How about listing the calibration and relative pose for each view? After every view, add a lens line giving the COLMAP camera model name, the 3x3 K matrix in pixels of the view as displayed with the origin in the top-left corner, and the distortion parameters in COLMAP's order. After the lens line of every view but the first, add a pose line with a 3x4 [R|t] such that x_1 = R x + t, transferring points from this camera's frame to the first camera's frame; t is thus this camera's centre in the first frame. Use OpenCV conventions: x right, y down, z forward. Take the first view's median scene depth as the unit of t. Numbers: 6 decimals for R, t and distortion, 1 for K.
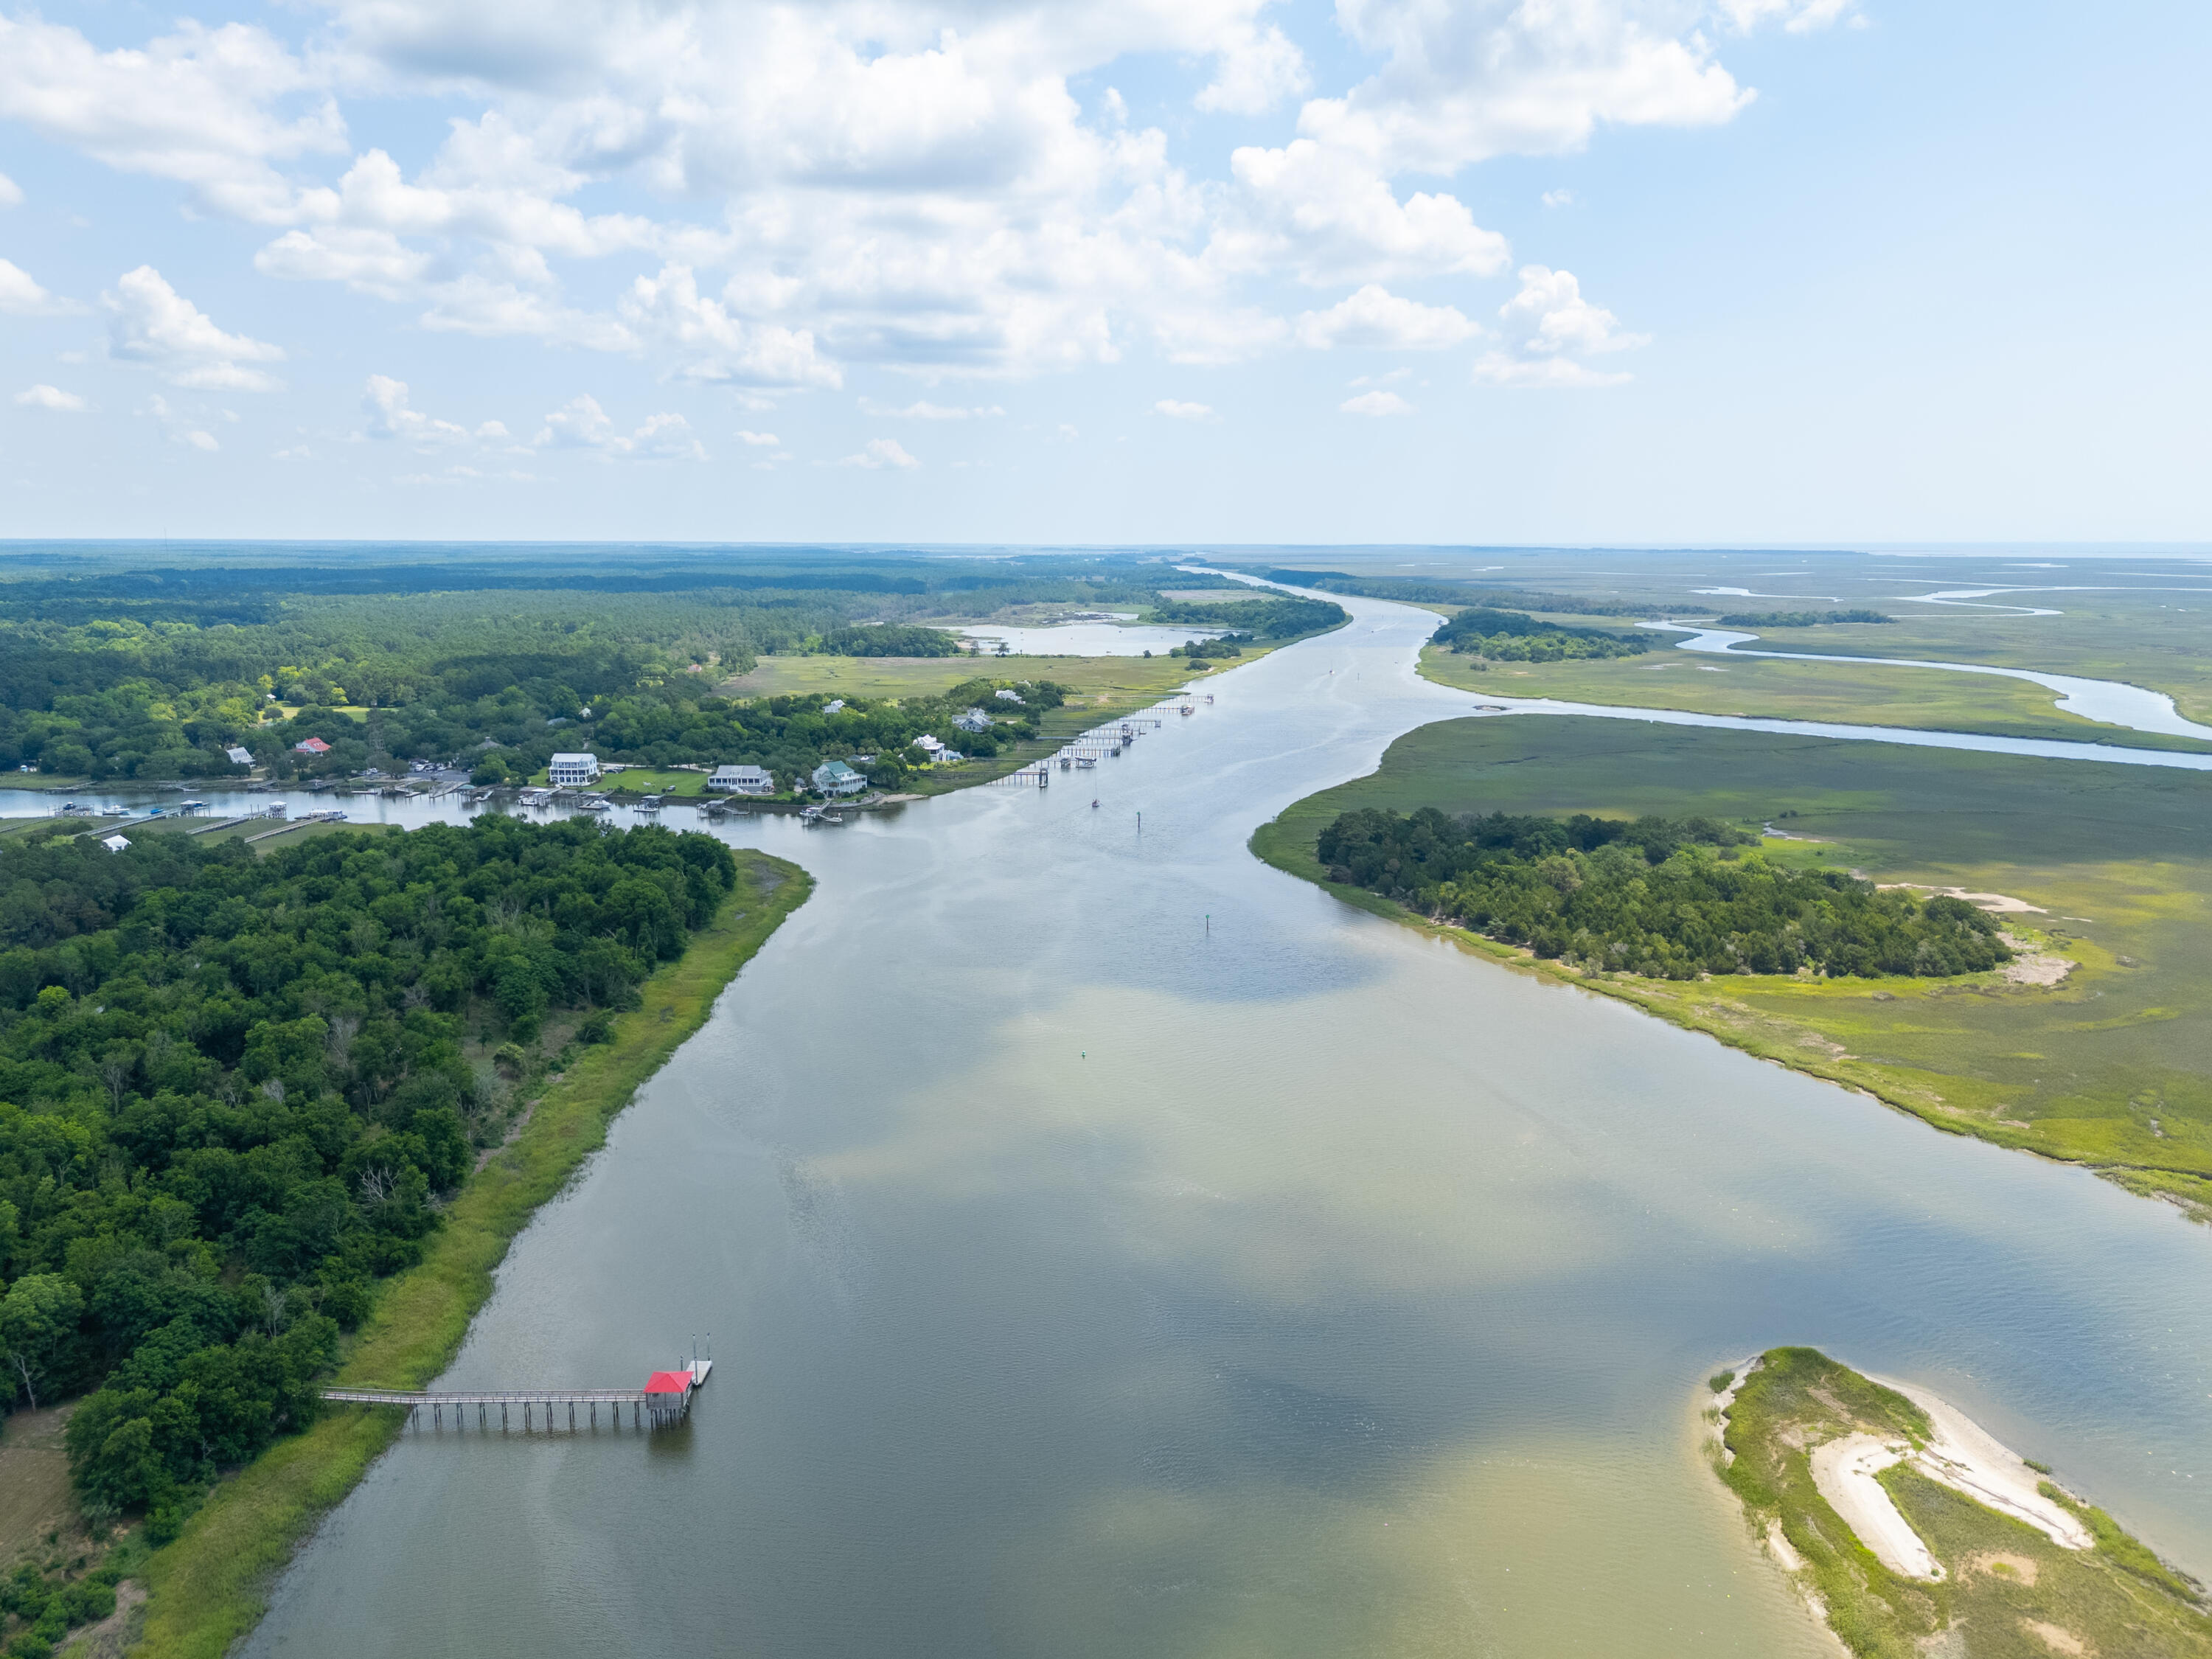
lens RADIAL K [[1620.7, 0, 1123.6], [0, 1620.7, 832.8], [0, 0, 1]] dist [0.057802, -0.052507]
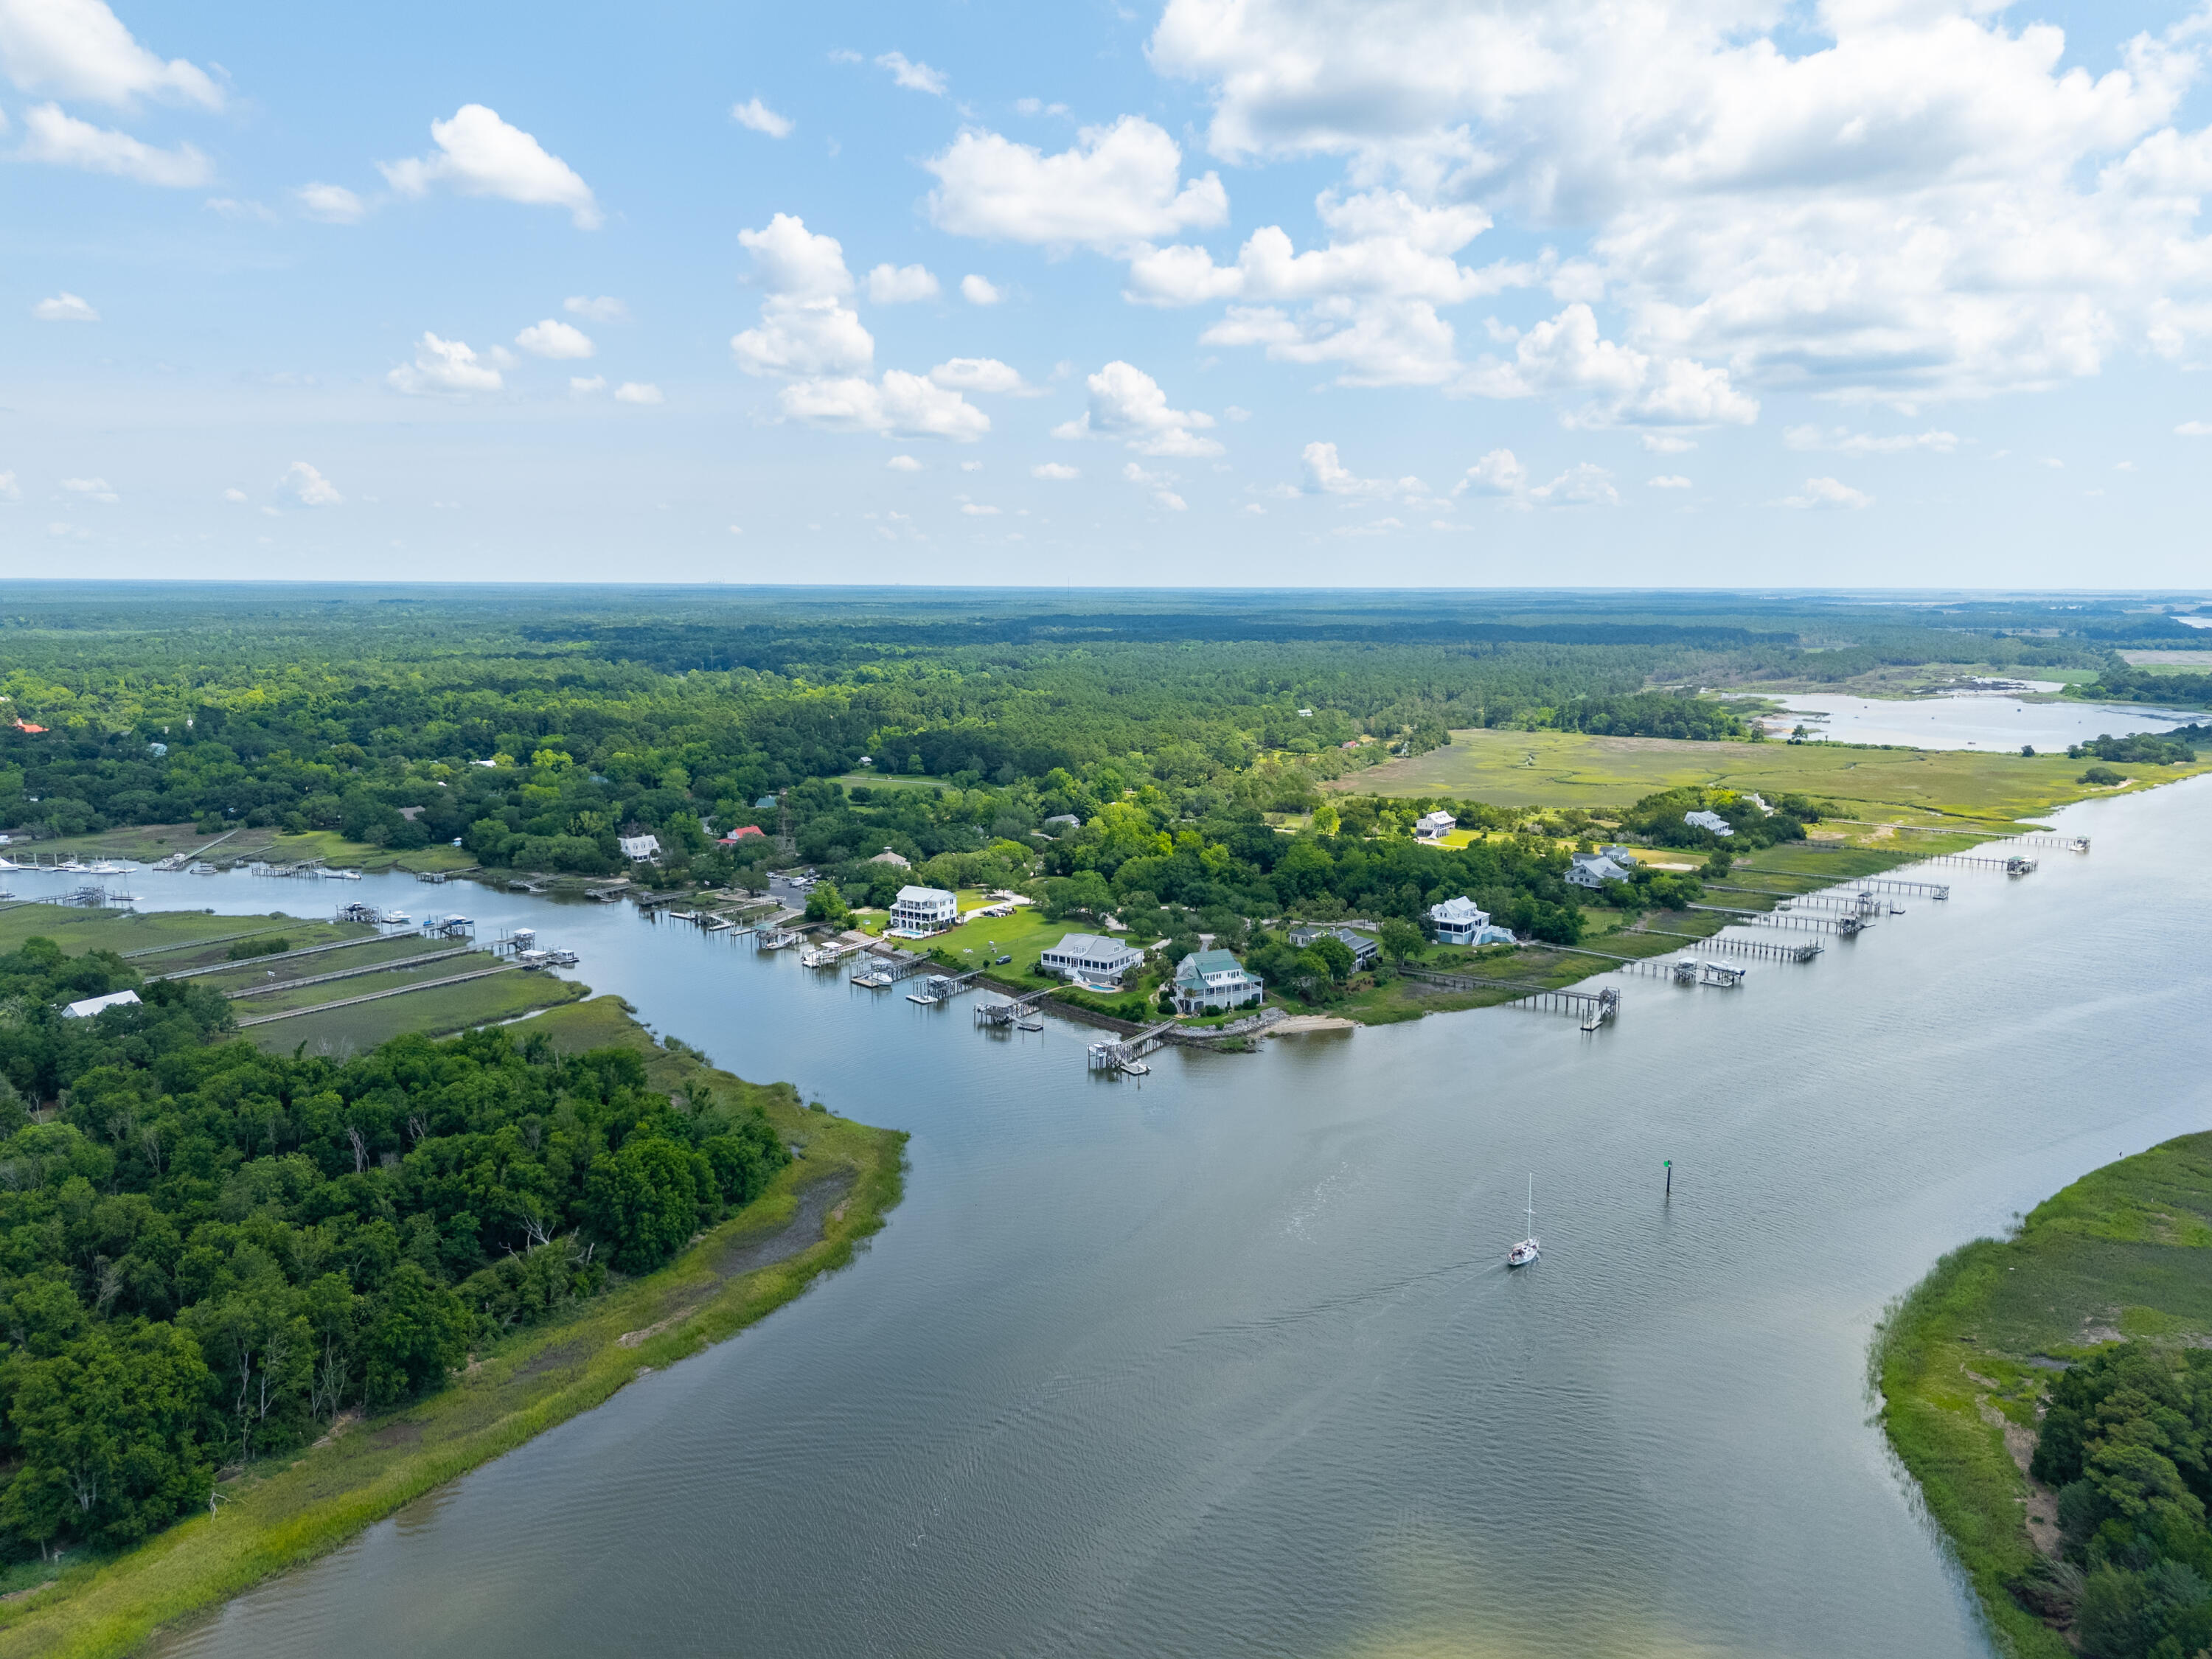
lens RADIAL K [[1620.7, 0, 1086.9], [0, 1620.7, 803.5], [0, 0, 1]] dist [0.057802, -0.052507]
pose [[0.848611, 0.074858, -0.523694, 0.037189], [-0.098140, 0.995031, -0.016797, -0.032024], [0.519834, 0.065650, 0.851741, 0.170781]]
